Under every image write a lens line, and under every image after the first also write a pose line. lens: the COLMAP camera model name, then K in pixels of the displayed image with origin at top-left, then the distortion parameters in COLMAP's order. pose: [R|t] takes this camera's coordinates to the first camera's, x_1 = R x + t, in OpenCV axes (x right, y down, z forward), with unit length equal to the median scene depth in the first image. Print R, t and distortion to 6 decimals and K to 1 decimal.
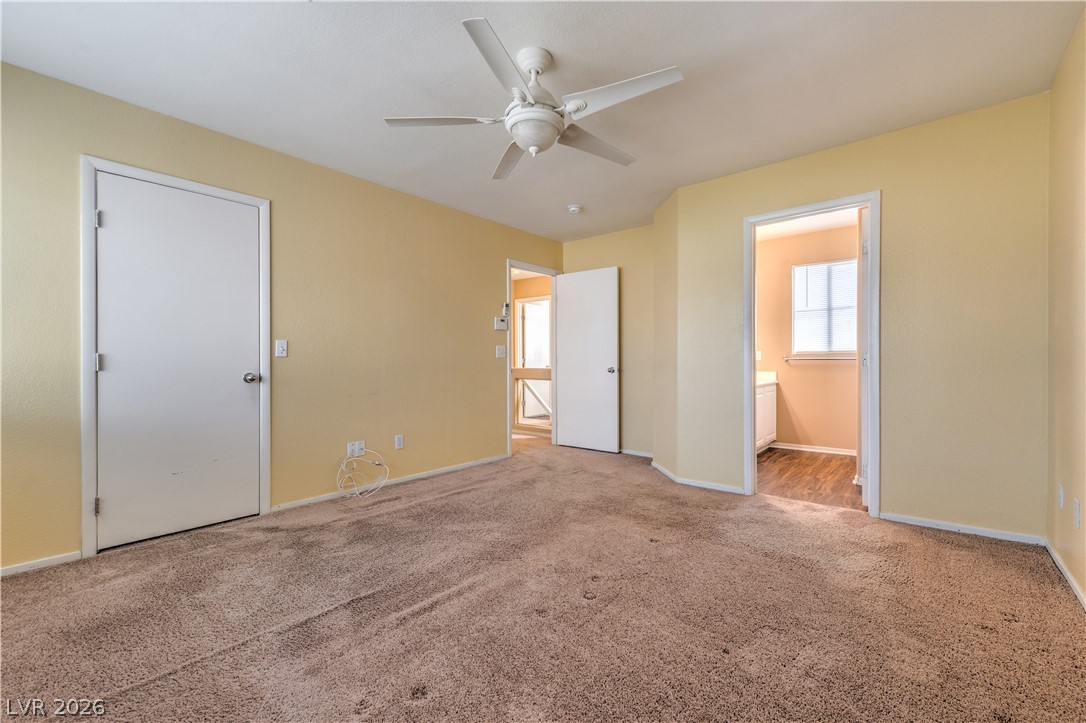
lens RADIAL K [[467.0, 0, 548.3], [0, 467.0, 360.1], [0, 0, 1]] dist [0.007371, -0.000159]
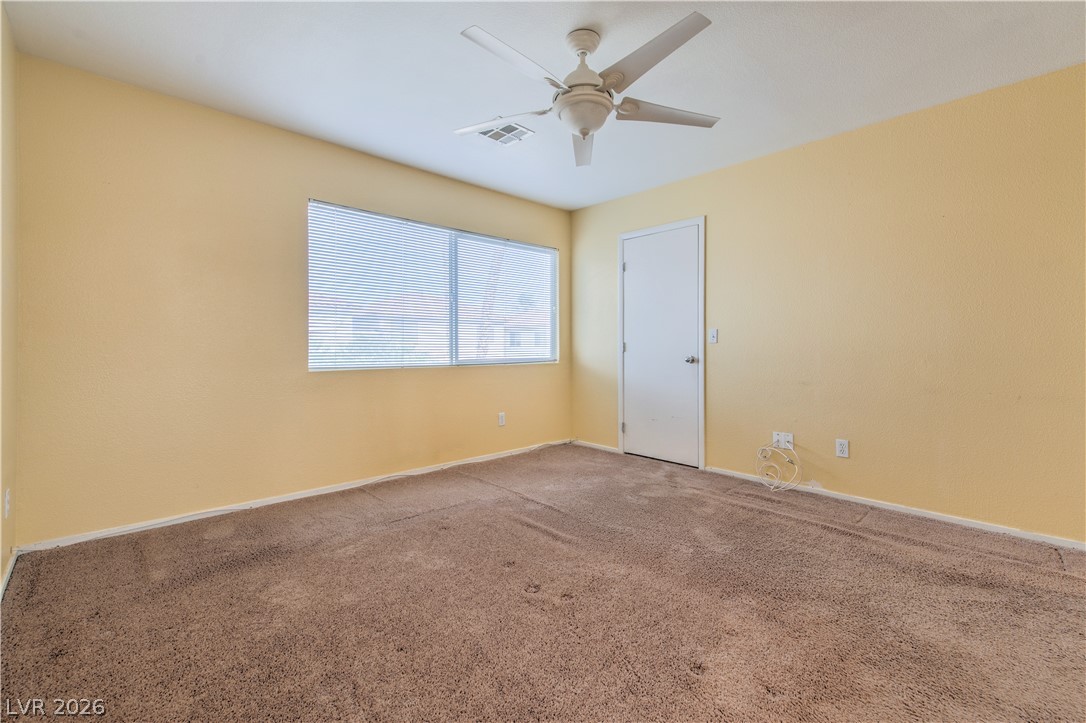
lens RADIAL K [[464.4, 0, 539.6], [0, 464.4, 346.6], [0, 0, 1]] dist [0.001620, 0.000017]
pose [[-0.153983, -0.002509, -0.988070, 0.679918], [0.001915, 0.999994, -0.002838, 0.004722], [0.988072, -0.002329, -0.153977, 0.771889]]
